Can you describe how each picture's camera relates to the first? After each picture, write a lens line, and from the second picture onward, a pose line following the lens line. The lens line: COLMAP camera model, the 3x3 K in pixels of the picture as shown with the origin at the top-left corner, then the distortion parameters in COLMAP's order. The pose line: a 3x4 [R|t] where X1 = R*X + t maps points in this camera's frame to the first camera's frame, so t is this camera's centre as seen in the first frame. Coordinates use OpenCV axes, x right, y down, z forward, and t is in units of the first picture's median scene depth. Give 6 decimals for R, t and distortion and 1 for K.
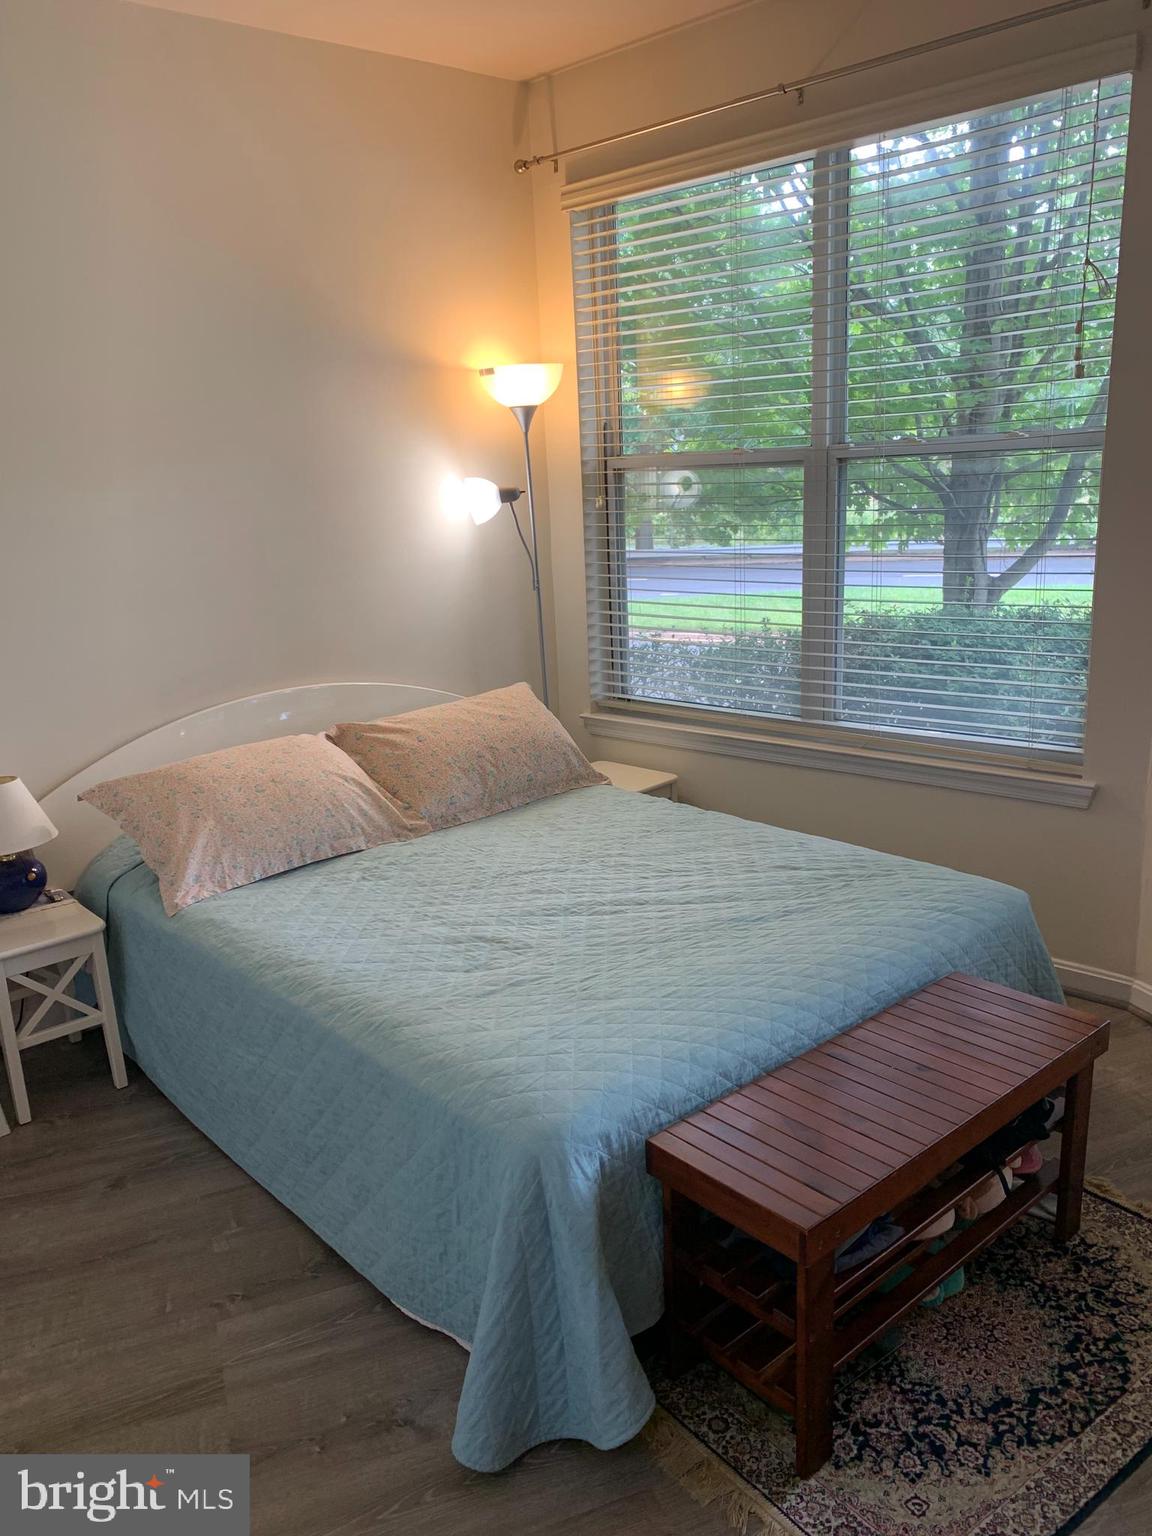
lens RADIAL K [[1173.1, 0, 576.0], [0, 1173.1, 768.0], [0, 0, 1]] dist [0.006532, -0.007070]
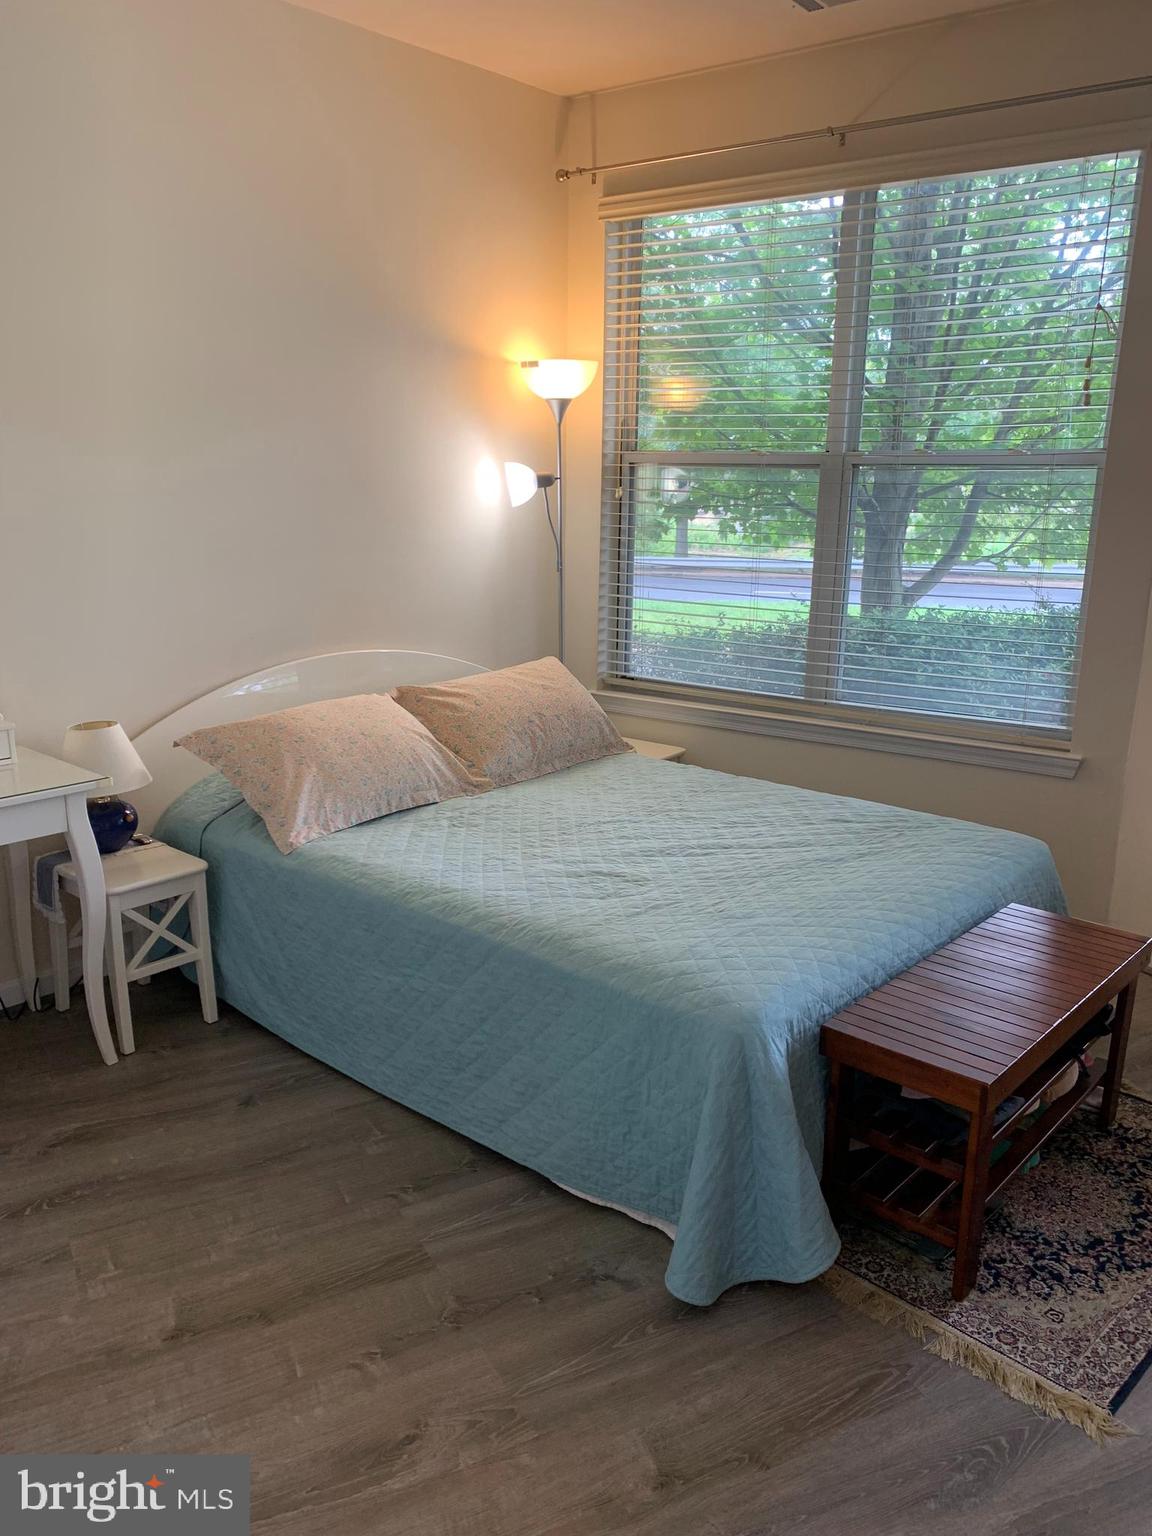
lens RADIAL K [[1173.1, 0, 576.0], [0, 1173.1, 768.0], [0, 0, 1]] dist [0.006532, -0.007070]
pose [[0.990042, 0.024741, 0.138581, -0.231750], [-0.024019, 0.999688, -0.006882, 0.048537], [-0.138708, 0.003485, 0.990327, -0.084507]]
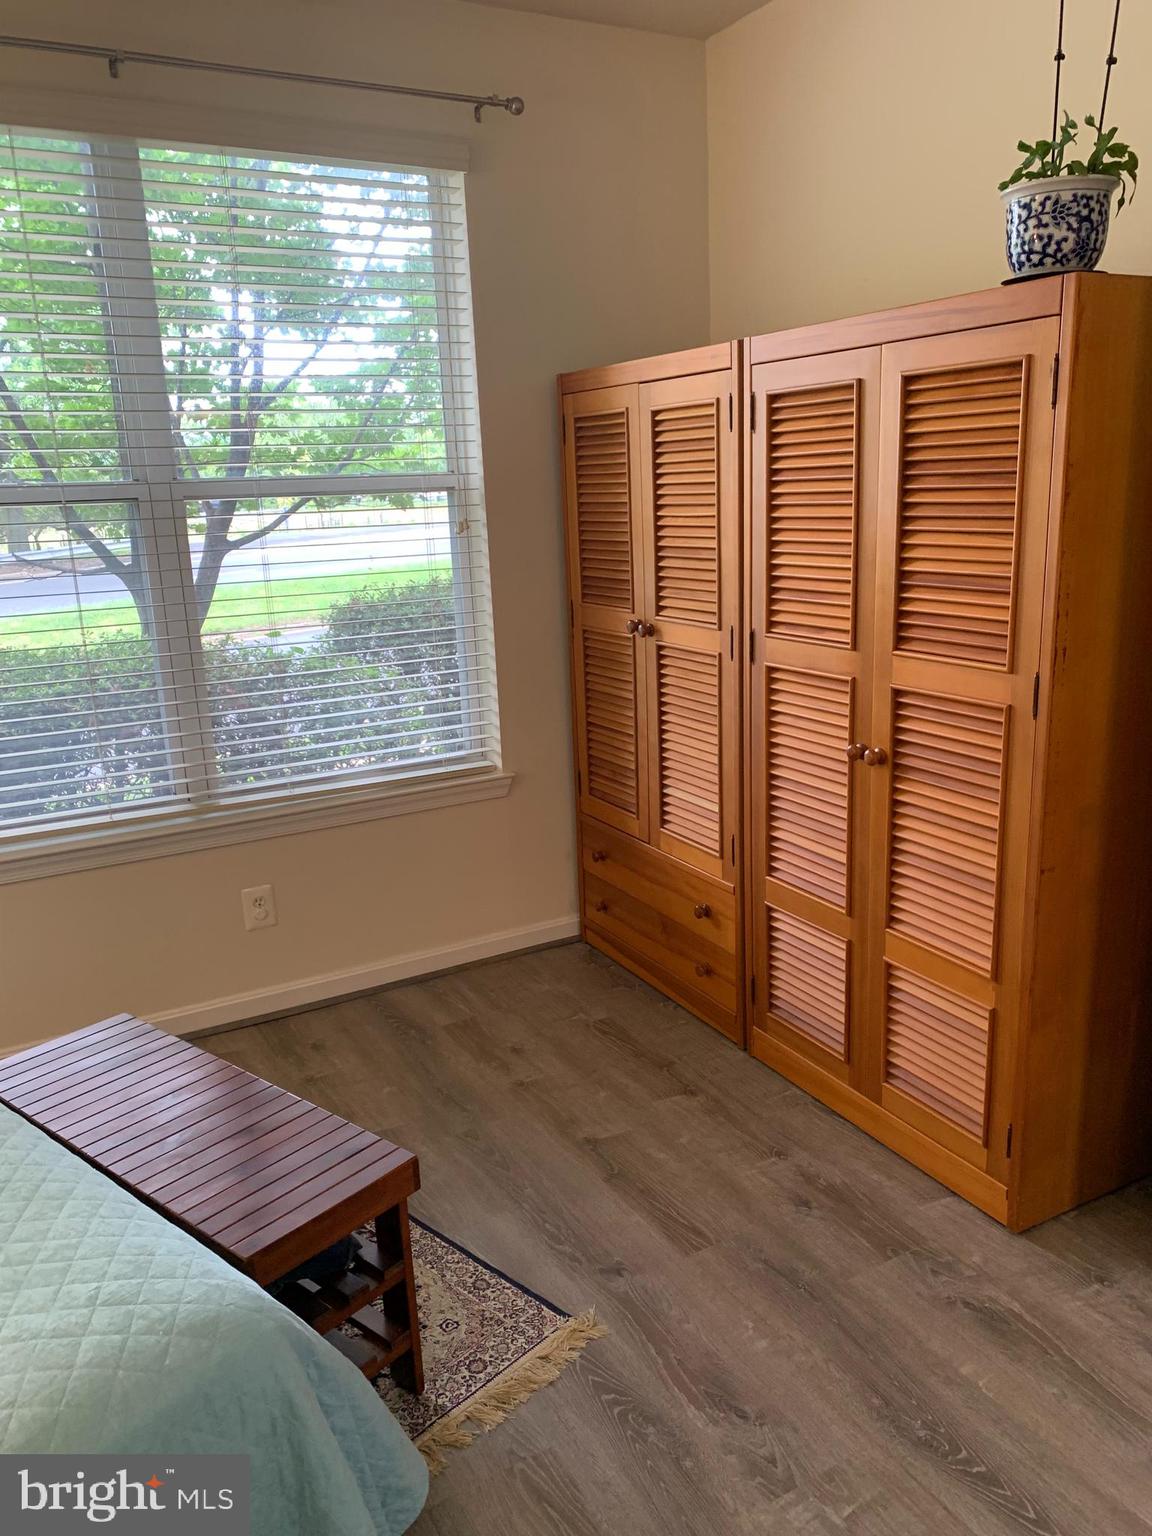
lens RADIAL K [[1173.1, 0, 576.0], [0, 1173.1, 768.0], [0, 0, 1]] dist [0.006532, -0.007070]
pose [[-0.130071, -0.194141, 0.972312, -0.492093], [0.309765, 0.923599, 0.225853, -0.091414], [-0.941874, 0.330566, -0.059996, 0.455584]]
